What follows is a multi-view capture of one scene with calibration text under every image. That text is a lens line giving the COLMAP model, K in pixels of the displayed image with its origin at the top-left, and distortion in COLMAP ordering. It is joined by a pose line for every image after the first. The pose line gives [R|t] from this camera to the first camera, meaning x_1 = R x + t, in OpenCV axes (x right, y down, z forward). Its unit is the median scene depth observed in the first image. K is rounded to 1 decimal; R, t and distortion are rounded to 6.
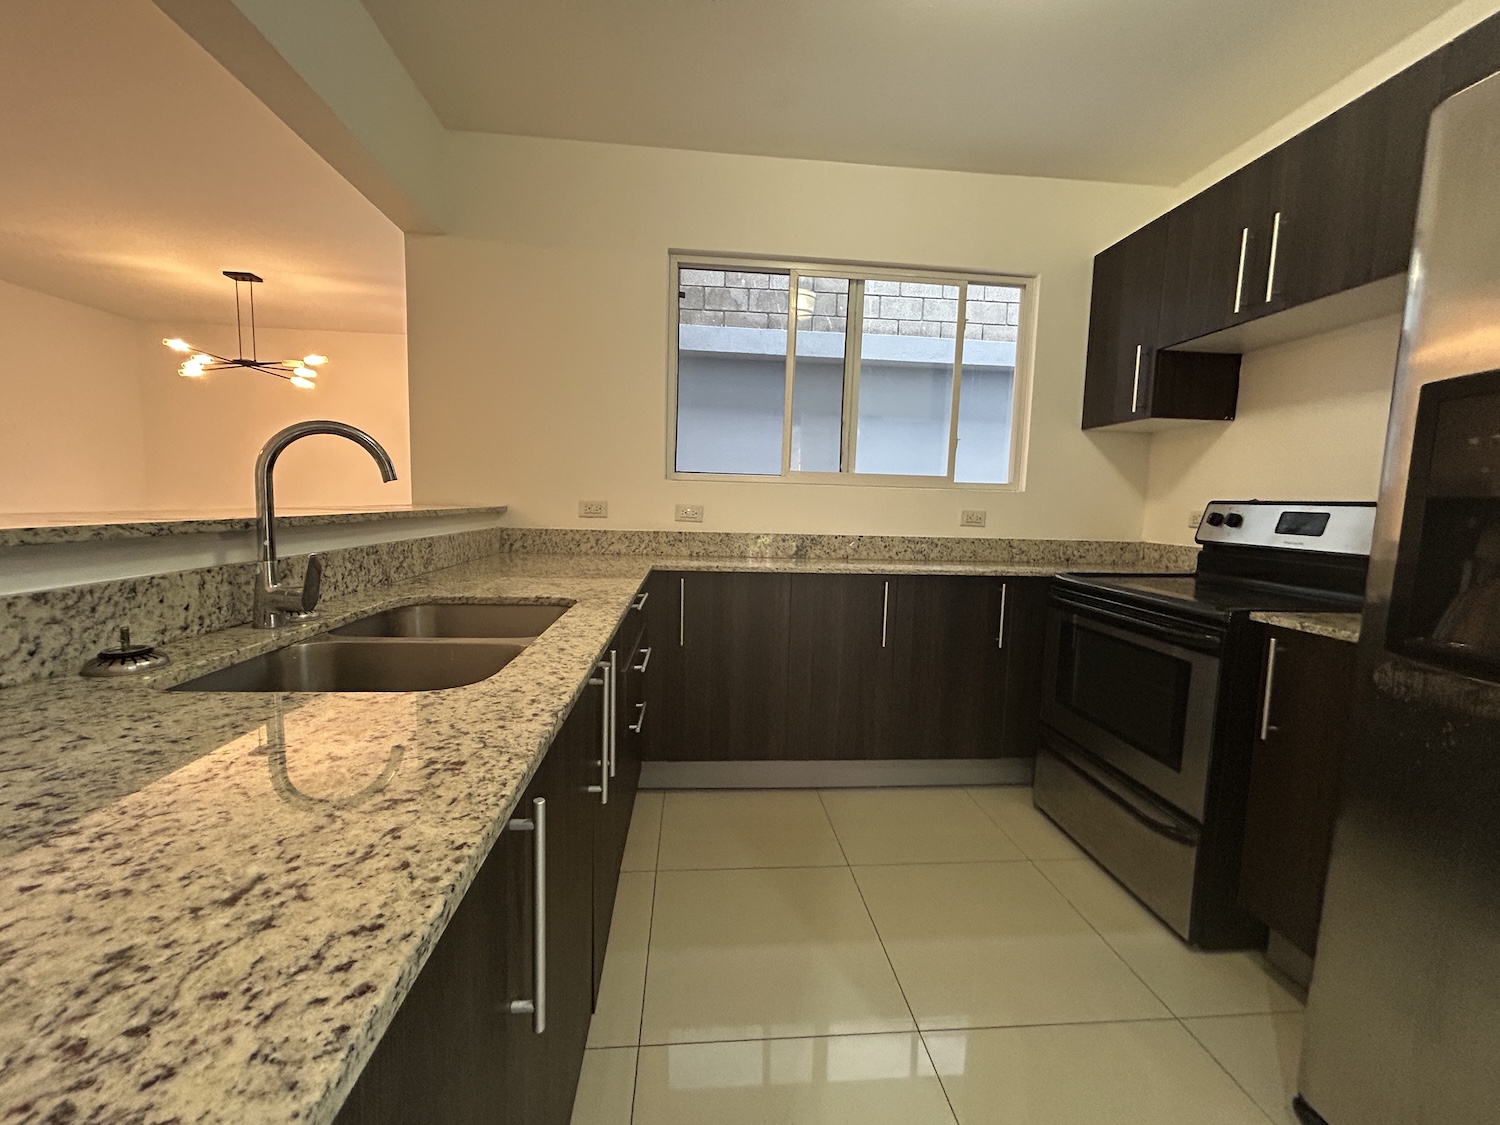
lens RADIAL K [[606.4, 0, 749.7], [0, 606.4, 562.2], [0, 0, 1]] dist [0.000006, 0.000482]
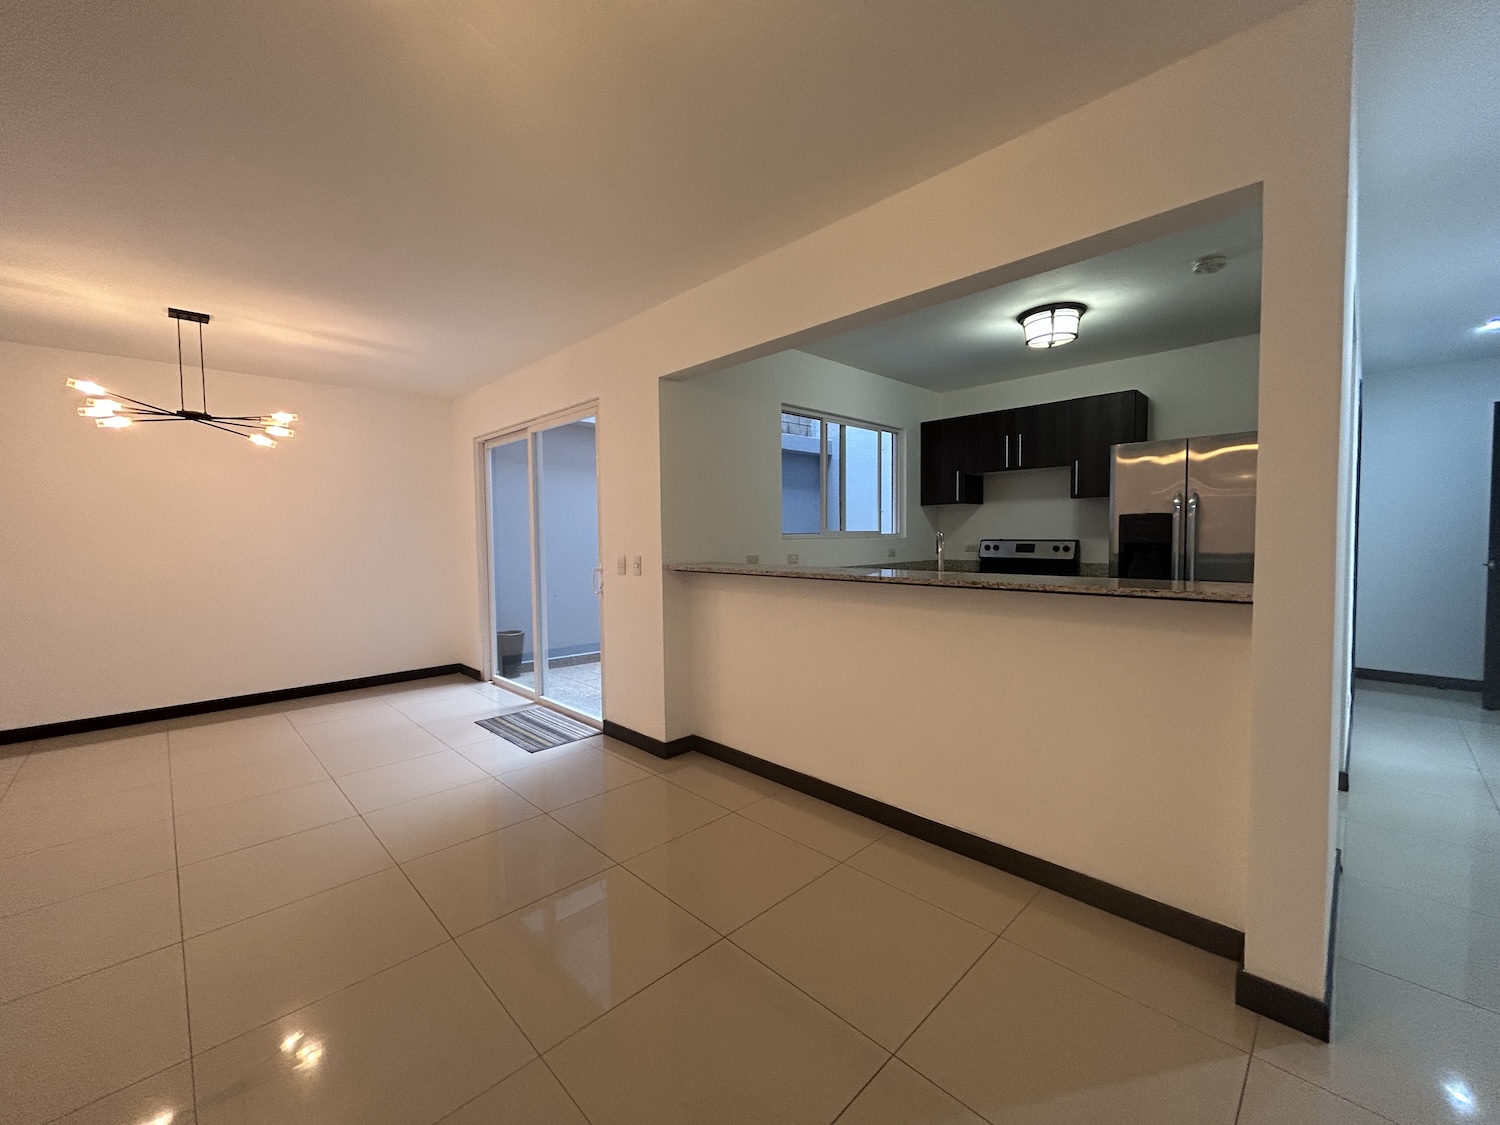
lens RADIAL K [[606.4, 0, 747.1], [0, 606.4, 560.8], [0, 0, 1]] dist [0.000006, 0.000482]
pose [[0.773829, -0.062240, 0.630329, -1.996725], [0.097676, 0.994982, -0.021666, -0.084287], [-0.625818, 0.078334, 0.776026, -0.319646]]
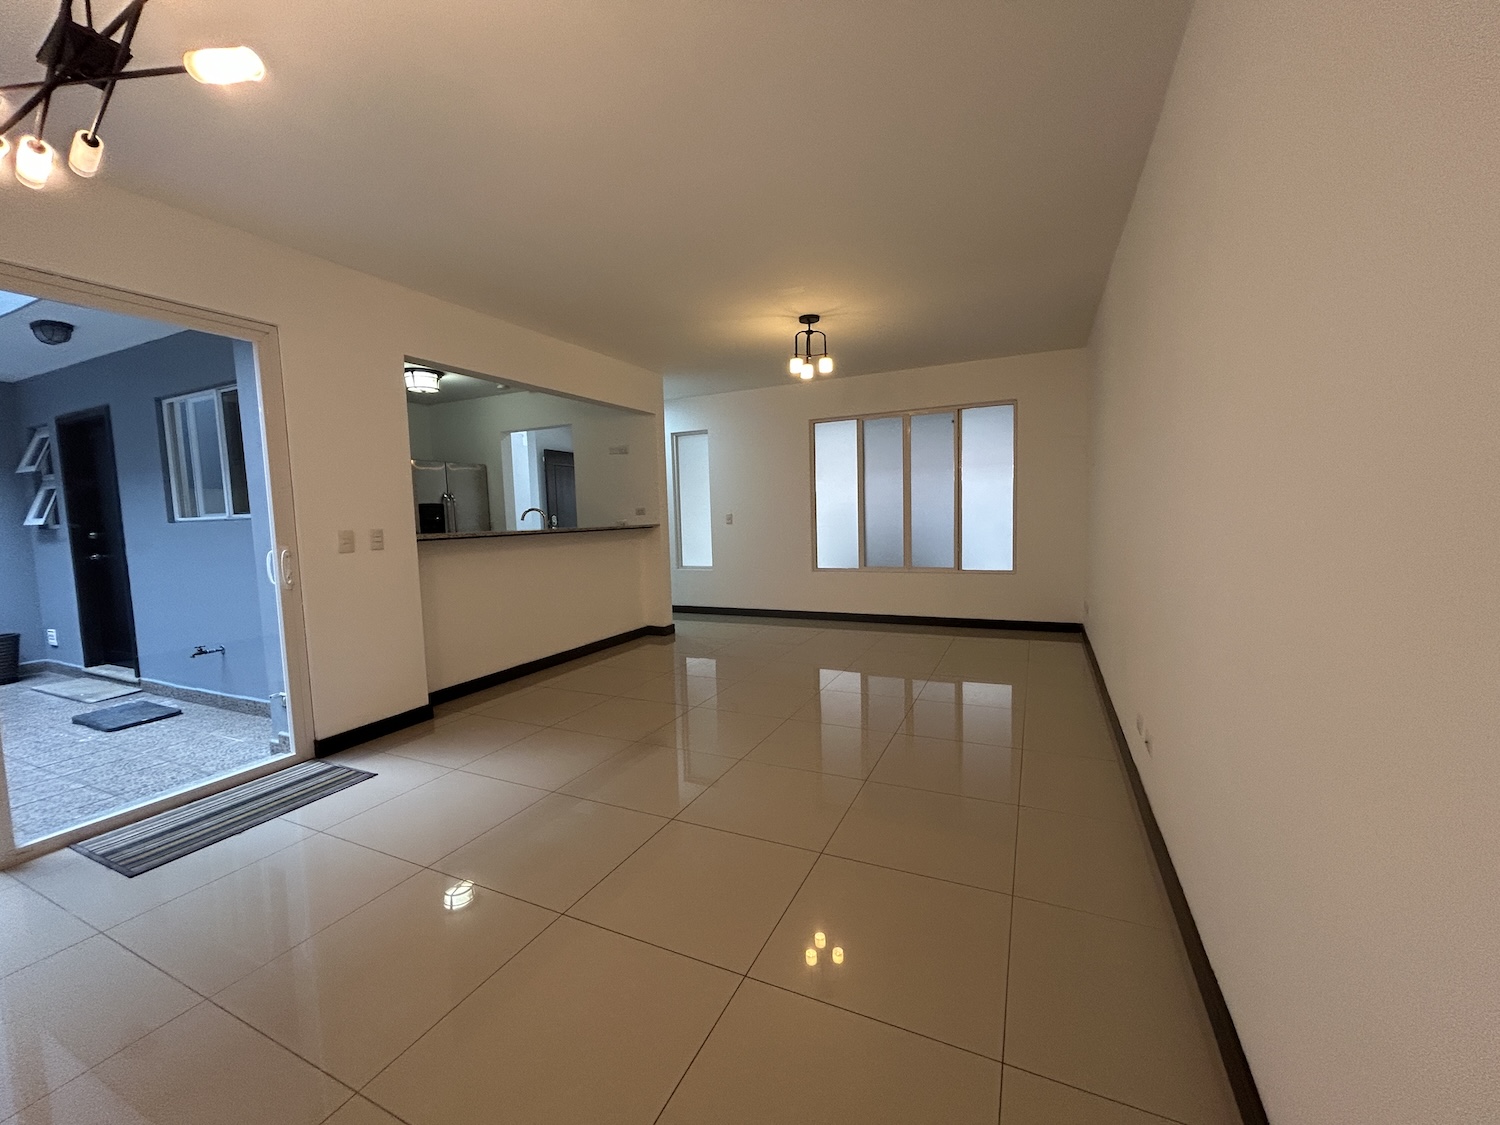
lens RADIAL K [[606.4, 0, 748.0], [0, 606.4, 563.6], [0, 0, 1]] dist [0.000006, 0.000482]
pose [[-0.861902, -0.043041, 0.505245, -3.091322], [0.059457, 0.980940, 0.184992, -0.390039], [-0.503577, 0.189485, -0.842915, 2.881511]]
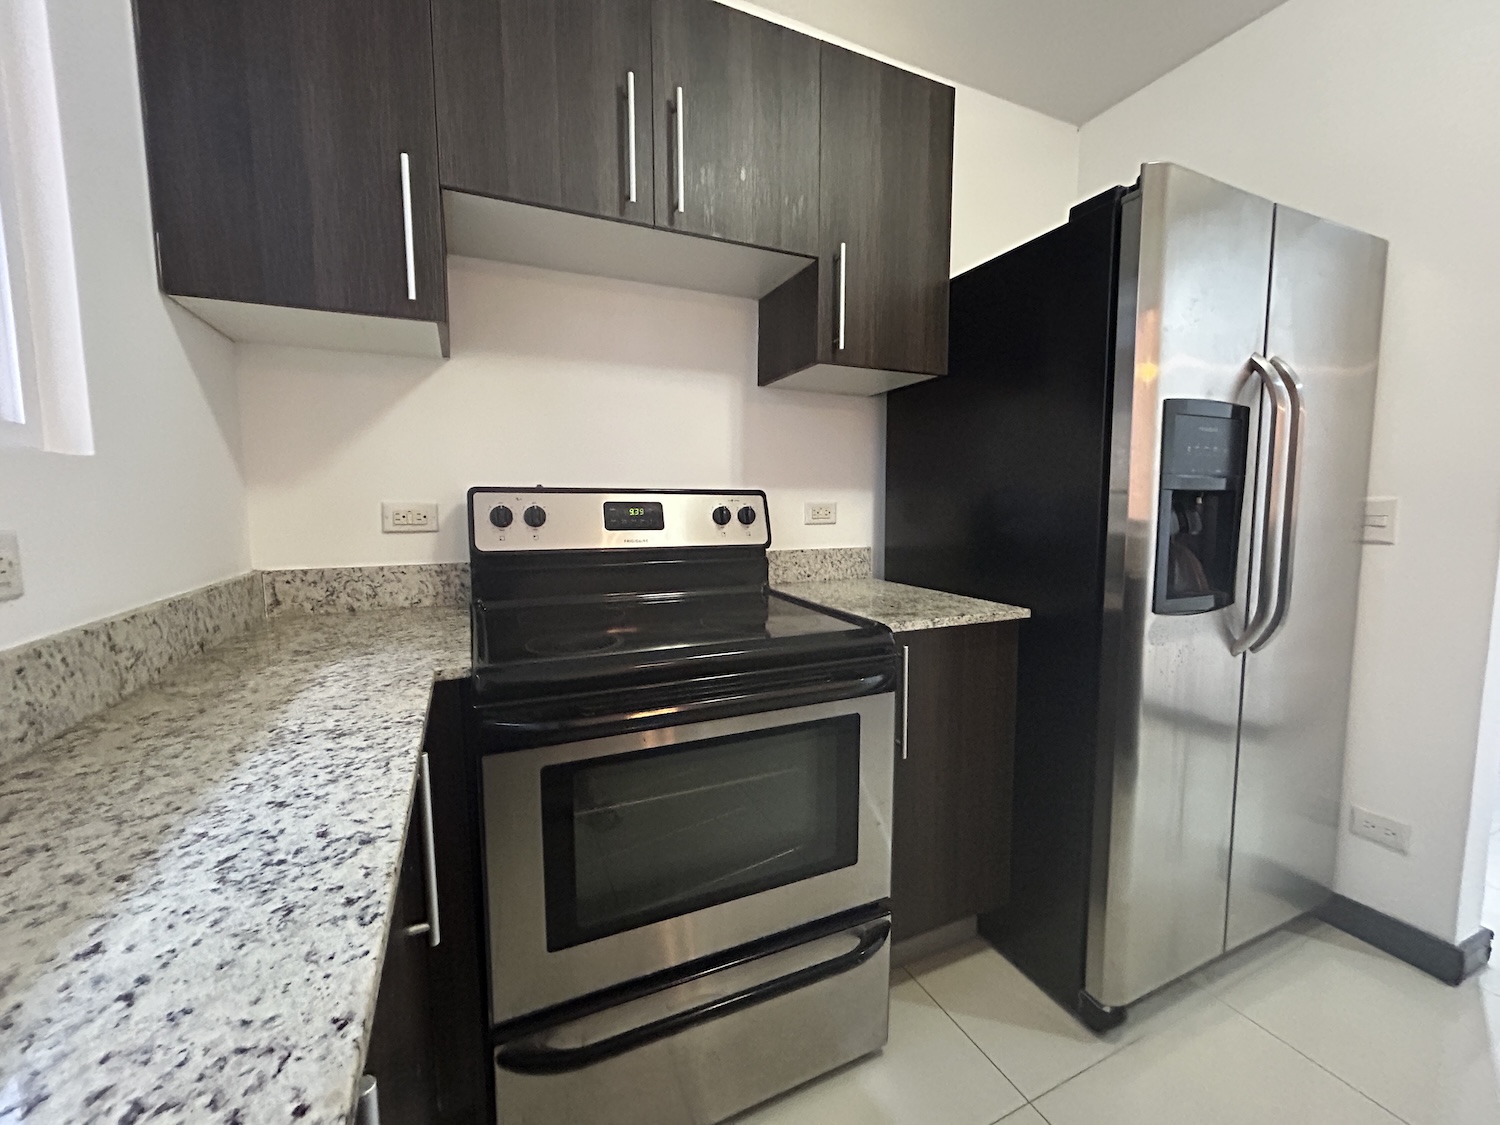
lens RADIAL K [[606.4, 0, 748.0], [0, 606.4, 556.8], [0, 0, 1]] dist [0.000006, 0.000482]
pose [[-0.331955, -0.113355, 0.936460, 0.114696], [0.089730, 0.984457, 0.150972, -0.143643], [-0.939018, 0.134144, -0.316624, 1.357547]]
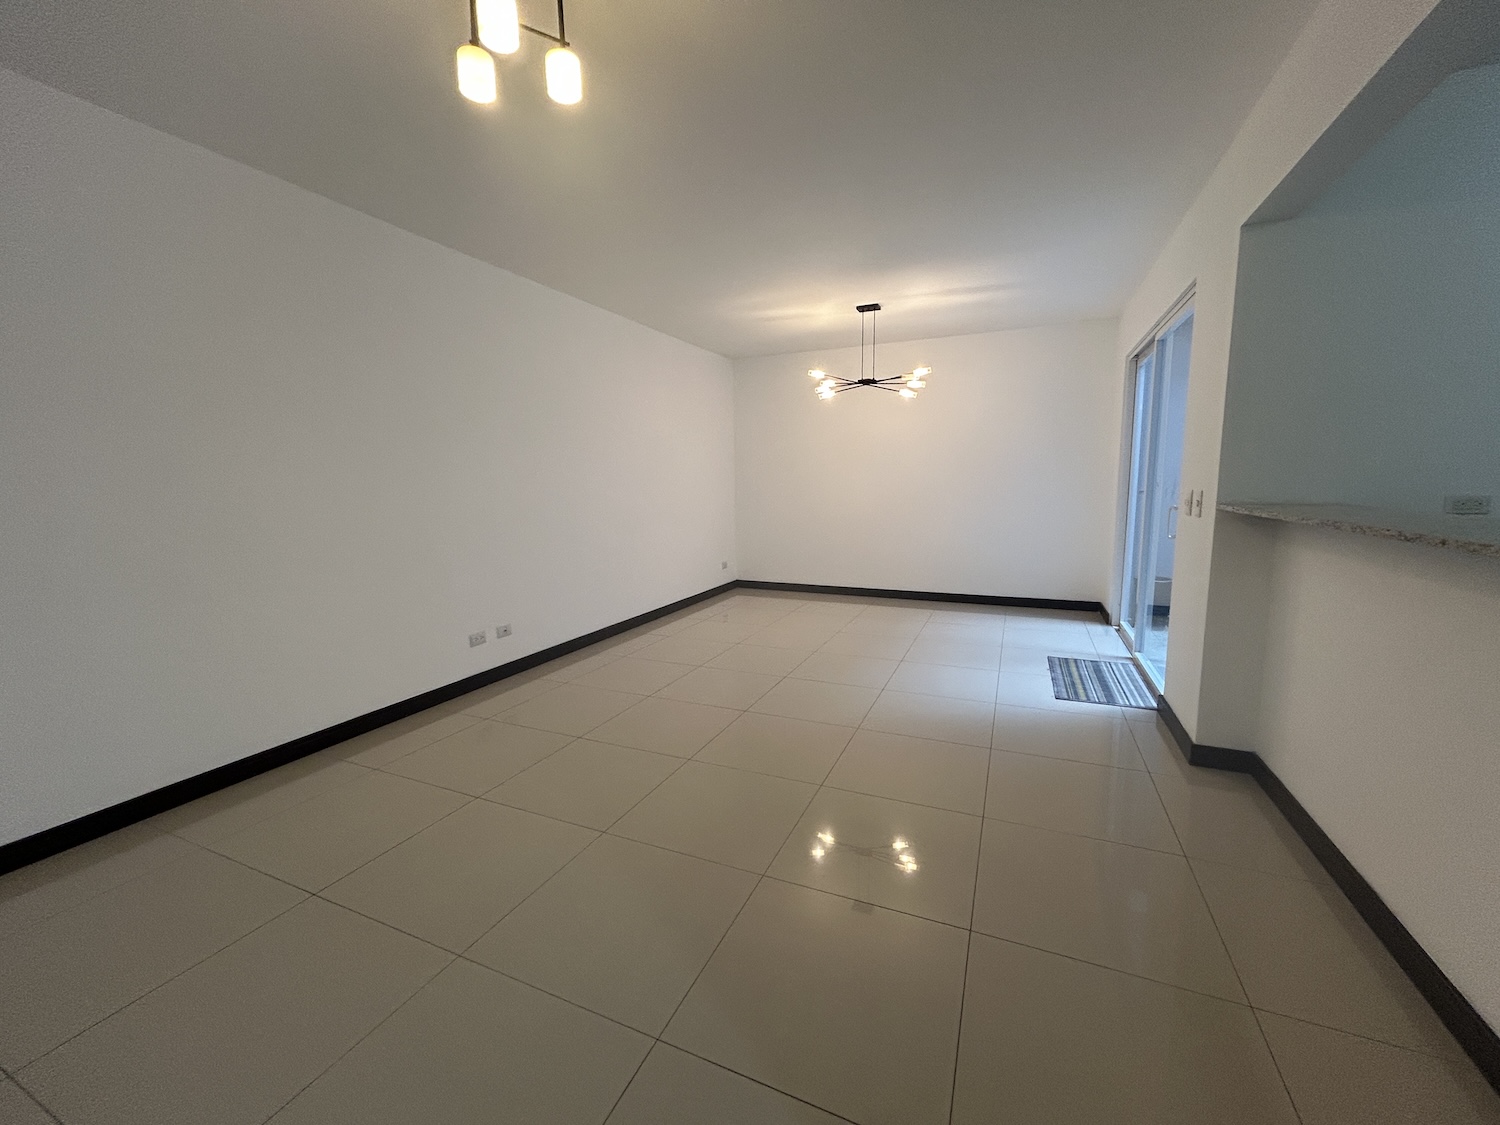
lens RADIAL K [[606.4, 0, 748.6], [0, 606.4, 567.6], [0, 0, 1]] dist [0.000006, 0.000482]
pose [[0.873113, 0.030164, -0.486585, -1.145675], [-0.013077, 0.999174, 0.038474, -0.025826], [0.487343, -0.027229, 0.872786, -0.381606]]
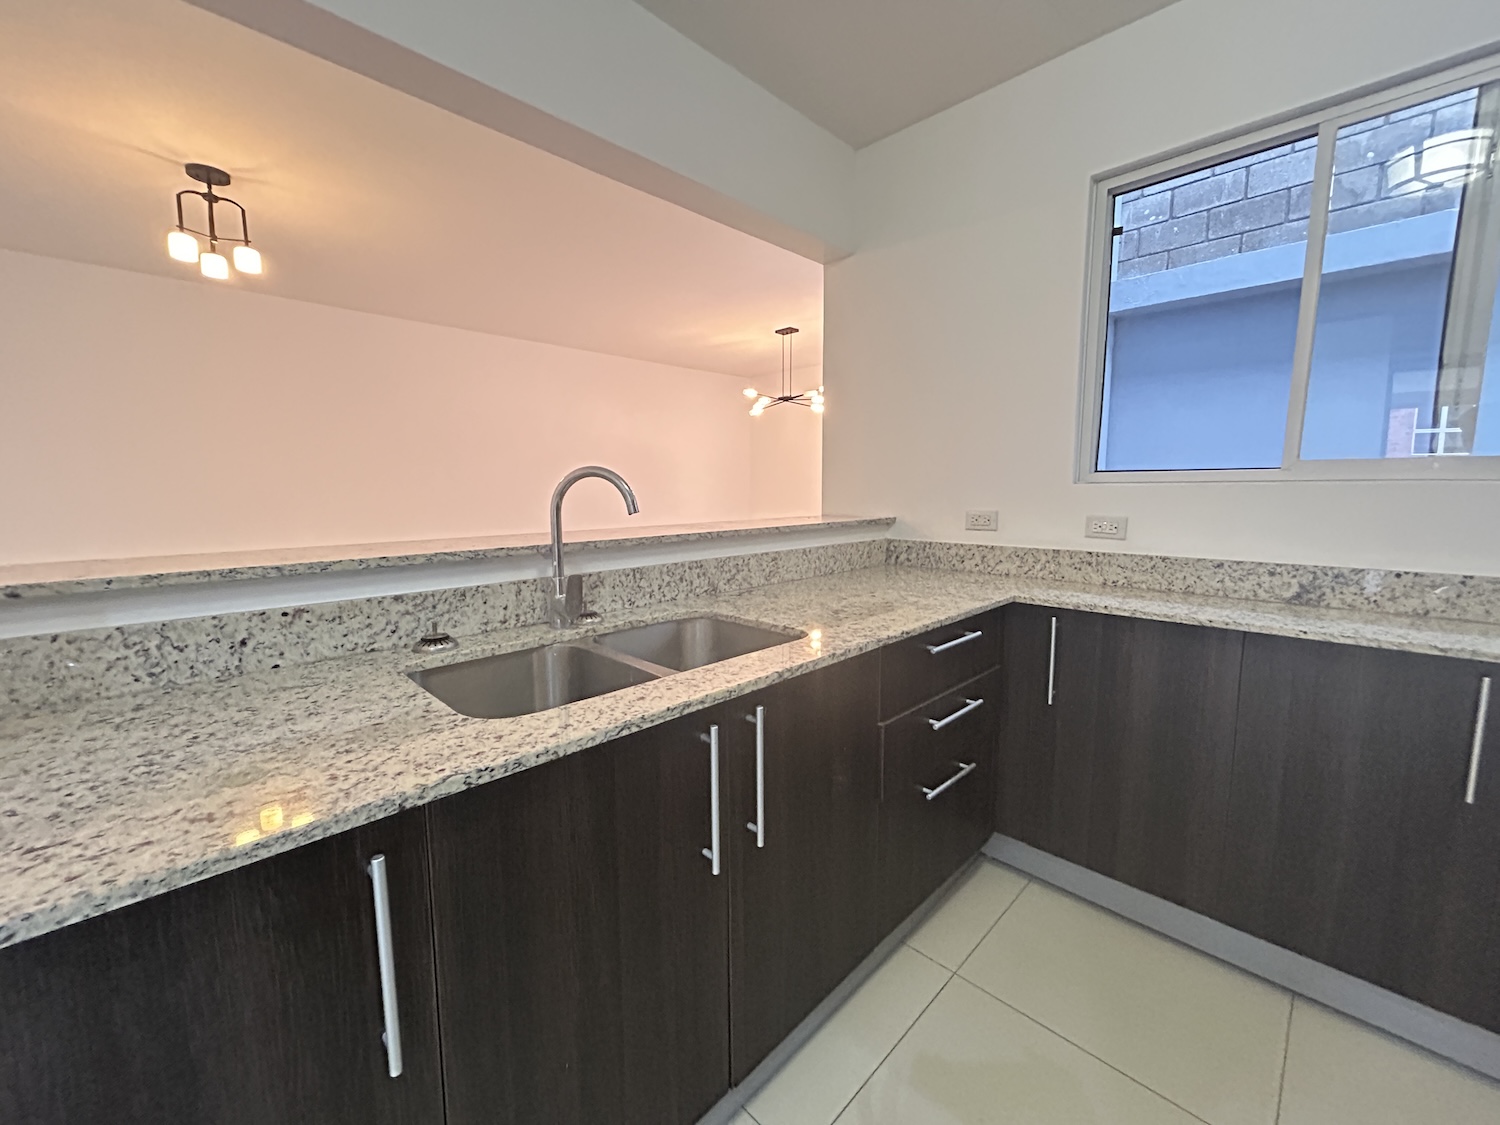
lens RADIAL K [[606.4, 0, 744.0], [0, 606.4, 561.0], [0, 0, 1]] dist [0.000006, 0.000482]
pose [[0.640317, 0.061878, -0.765615, 0.300277], [-0.054426, 0.997900, 0.035134, -0.067200], [0.766181, 0.019172, 0.642339, 0.298225]]
